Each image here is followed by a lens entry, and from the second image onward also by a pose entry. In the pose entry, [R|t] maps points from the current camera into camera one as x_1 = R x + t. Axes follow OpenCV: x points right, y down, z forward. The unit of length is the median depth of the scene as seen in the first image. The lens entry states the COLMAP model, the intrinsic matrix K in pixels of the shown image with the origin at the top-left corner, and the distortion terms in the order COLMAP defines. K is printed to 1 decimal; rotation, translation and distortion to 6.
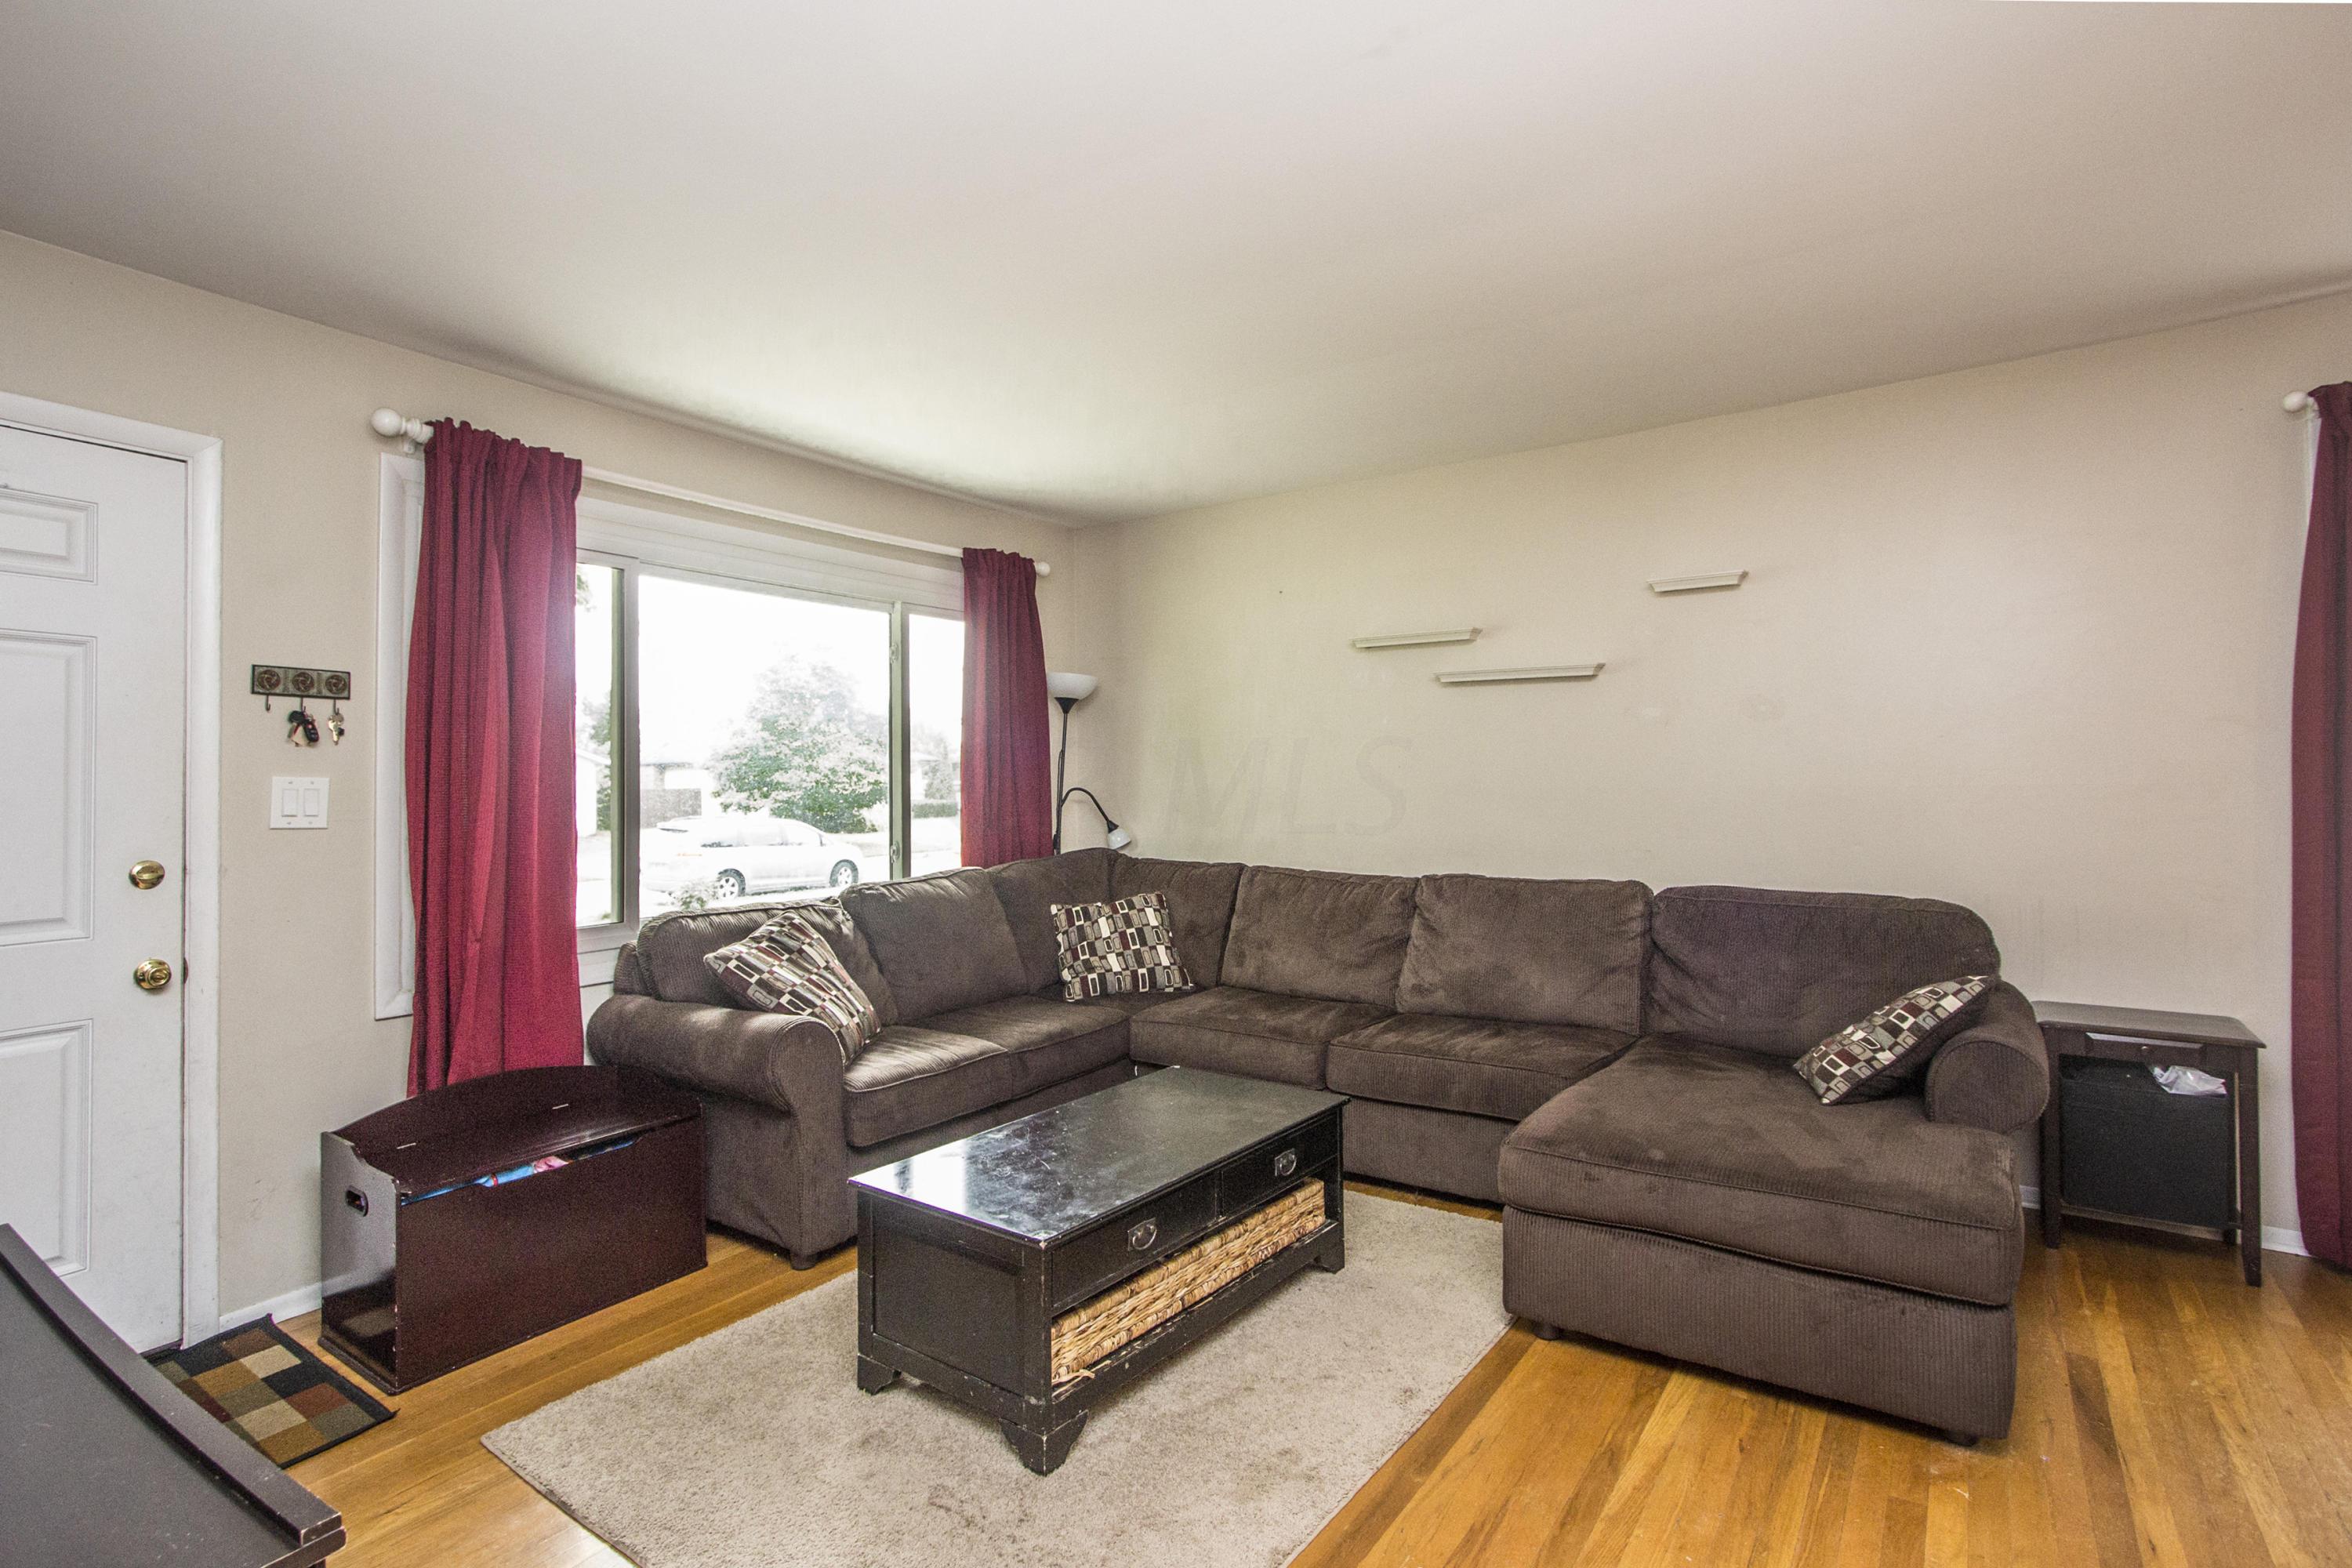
lens RADIAL K [[1076.3, 0, 1142.3], [0, 1076.3, 754.3], [0, 0, 1]] dist [0.024477, -0.000048]
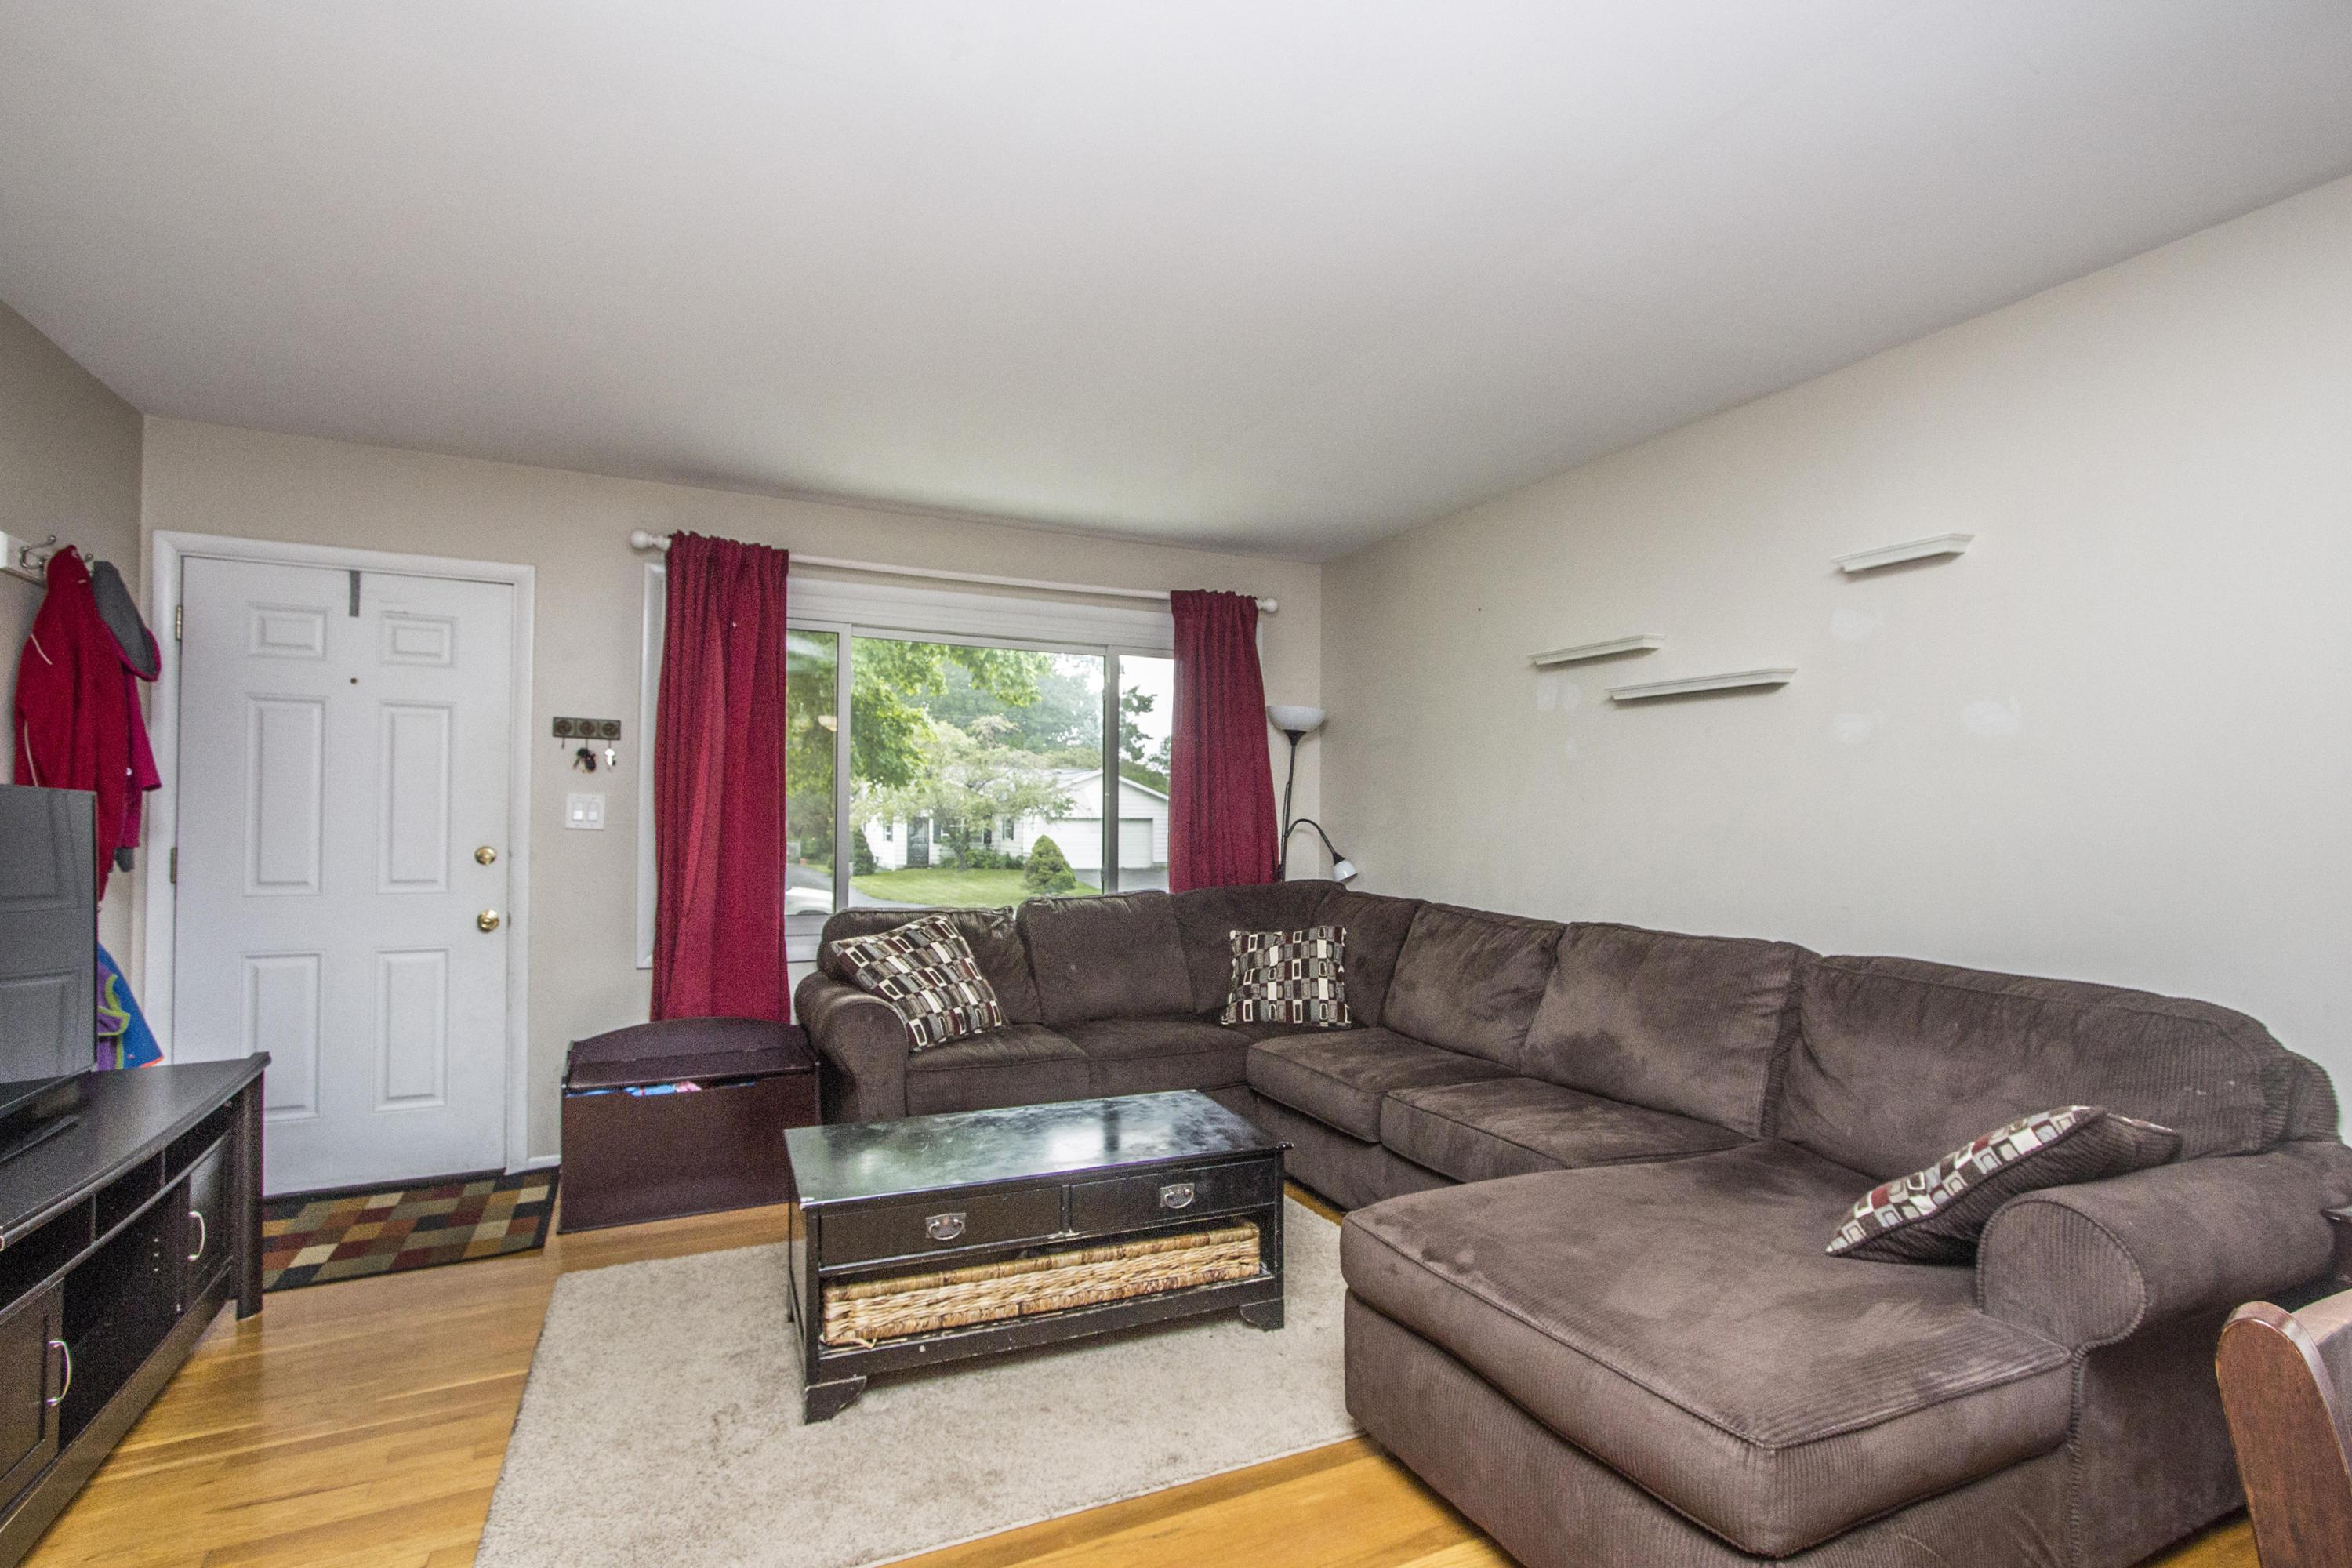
lens RADIAL K [[1035.3, 0, 1194.3], [0, 1035.3, 780.8], [0, 0, 1]] dist [-0.001412, 0.000052]
pose [[0.879518, 0.000540, -0.475865, 0.434370], [-0.007377, 0.999895, -0.012500, 0.012375], [0.475808, 0.014504, 0.879429, 0.137702]]
